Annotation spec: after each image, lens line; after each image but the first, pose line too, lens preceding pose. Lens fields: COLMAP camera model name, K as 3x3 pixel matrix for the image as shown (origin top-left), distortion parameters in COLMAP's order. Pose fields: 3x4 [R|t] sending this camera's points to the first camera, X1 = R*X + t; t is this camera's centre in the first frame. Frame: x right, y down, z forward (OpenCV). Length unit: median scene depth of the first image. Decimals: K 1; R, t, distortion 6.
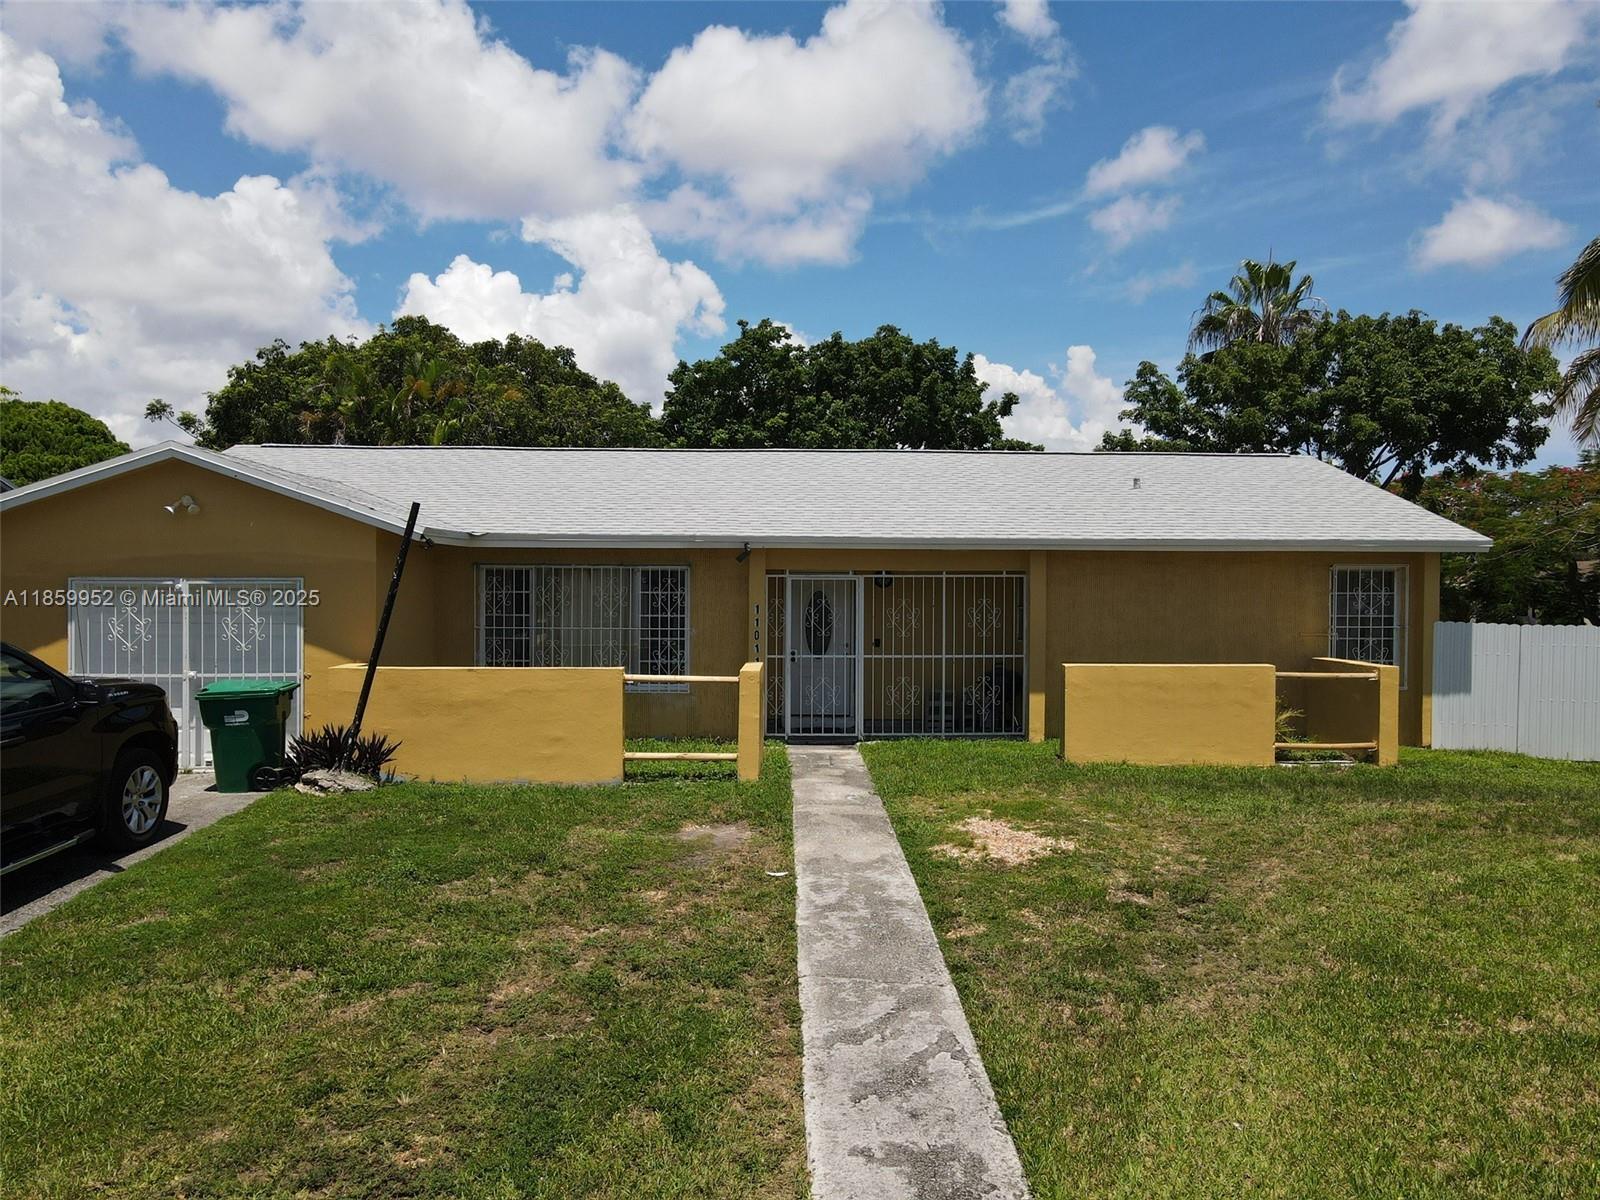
lens RADIAL K [[1178.4, 0, 800.0], [0, 1178.4, 600.0], [0, 0, 1]] dist [-0.011357, 0.051061]
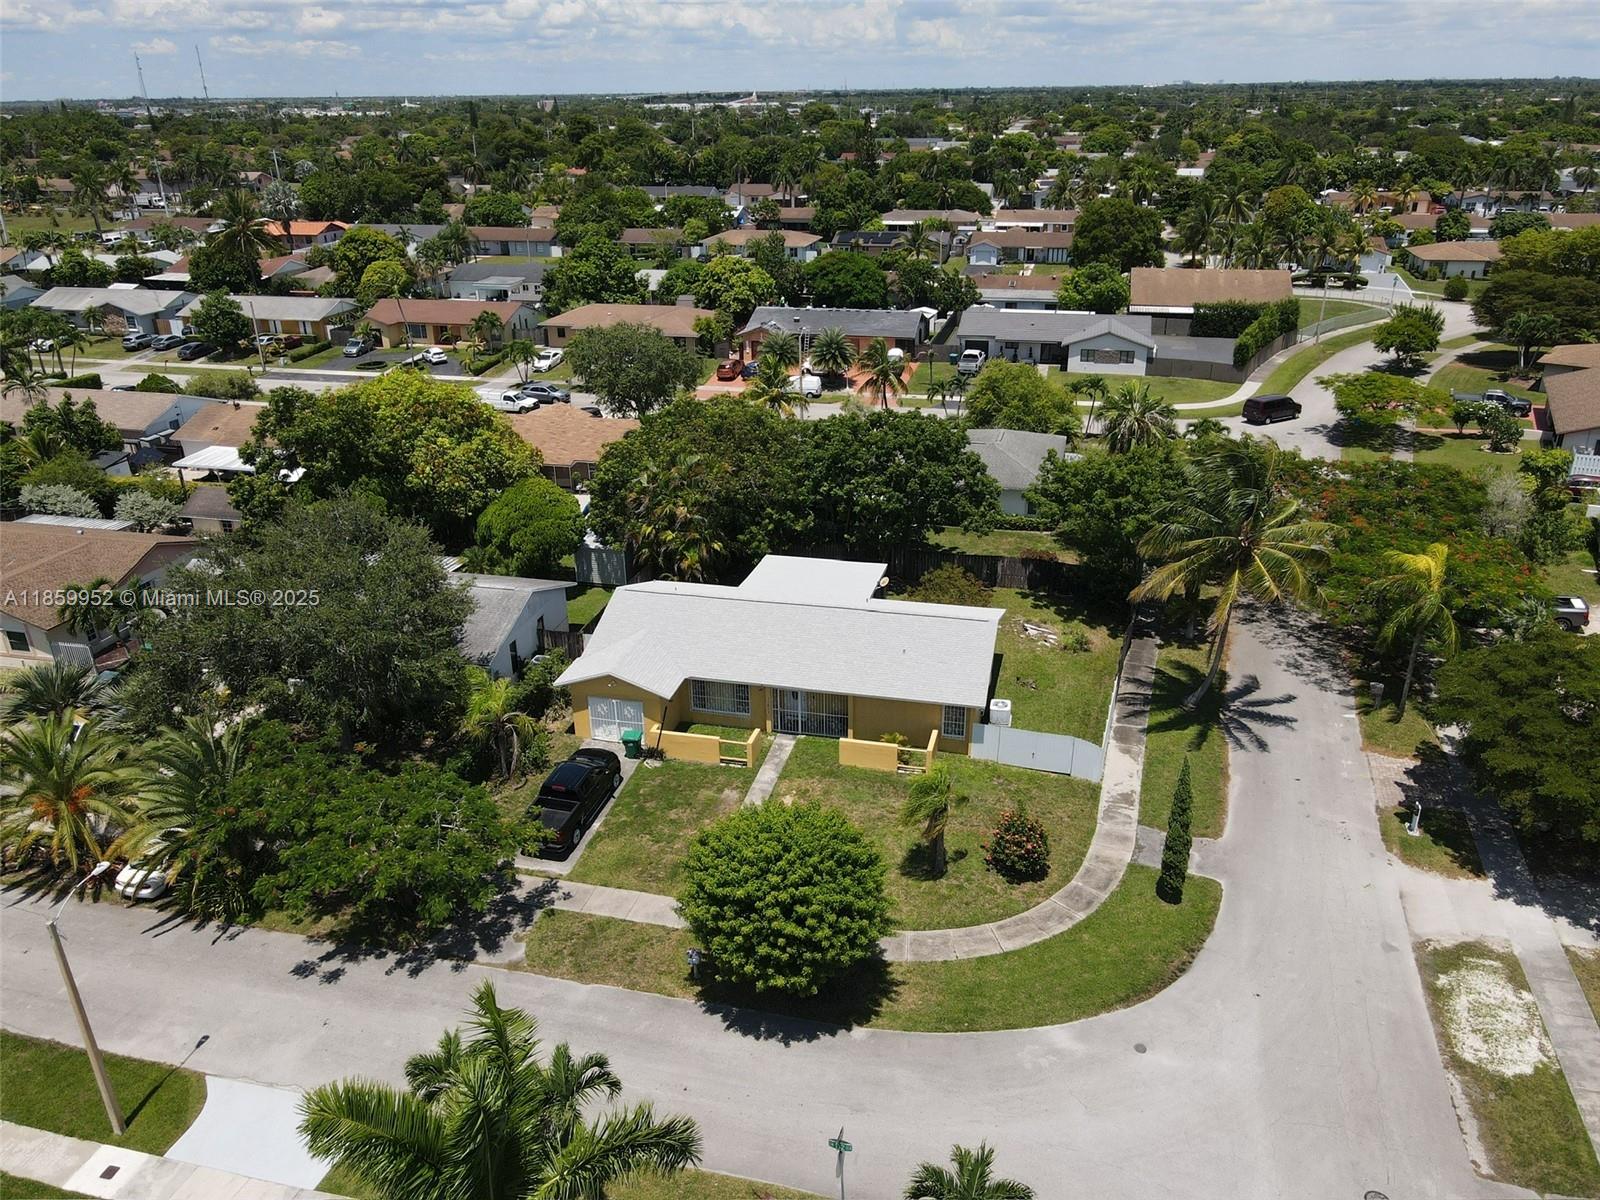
lens RADIAL K [[1178.4, 0, 800.0], [0, 1178.4, 600.0], [0, 0, 1]] dist [-0.011357, 0.051061]
pose [[0.963143, 0.088808, -0.253905, 1.245000], [0.018022, 0.920500, 0.390326, -2.209975], [0.268384, -0.380515, 0.884974, -2.609821]]
